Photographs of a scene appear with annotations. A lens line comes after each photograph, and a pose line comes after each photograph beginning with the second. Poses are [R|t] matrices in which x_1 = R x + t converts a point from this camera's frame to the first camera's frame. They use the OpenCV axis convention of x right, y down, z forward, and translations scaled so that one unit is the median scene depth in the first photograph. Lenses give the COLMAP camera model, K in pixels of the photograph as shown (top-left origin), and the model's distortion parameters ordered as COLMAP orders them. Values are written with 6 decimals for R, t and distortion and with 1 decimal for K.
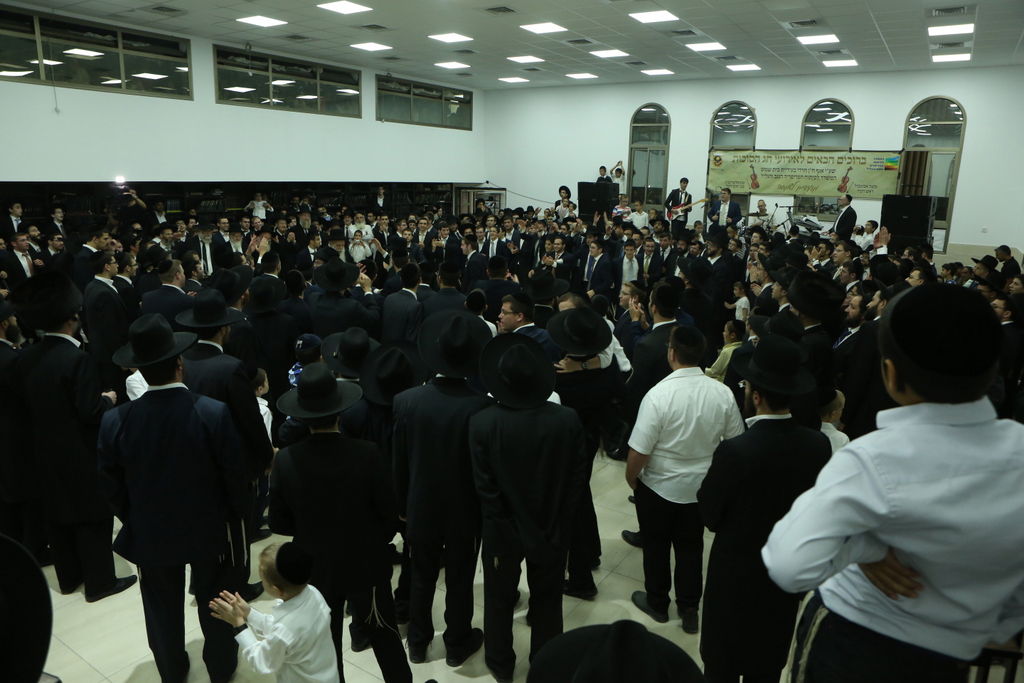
lens RADIAL K [[693.9, 0, 508.9], [0, 693.9, 341.3], [0, 0, 1]] dist [-0.107371, 0.068134]
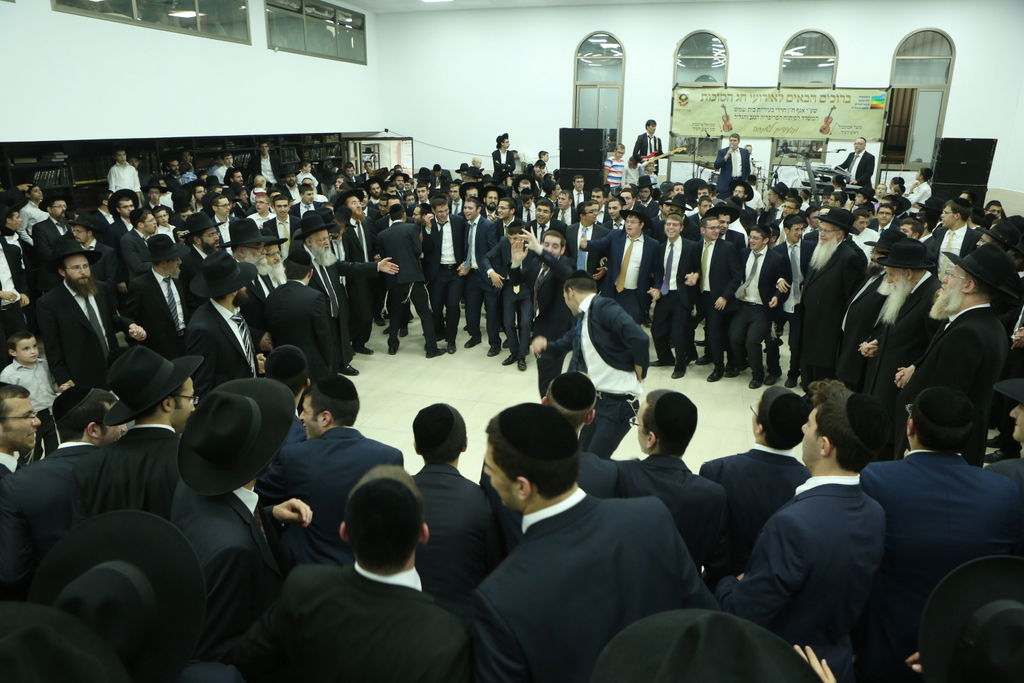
lens RADIAL K [[700.4, 0, 512.0], [0, 700.4, 341.5], [0, 0, 1]] dist [-0.112319, 0.079887]
pose [[0.947016, -0.112031, 0.301016, -0.212364], [0.088872, 0.992005, 0.089603, -0.058212], [-0.308647, -0.058104, 0.949400, 0.222763]]
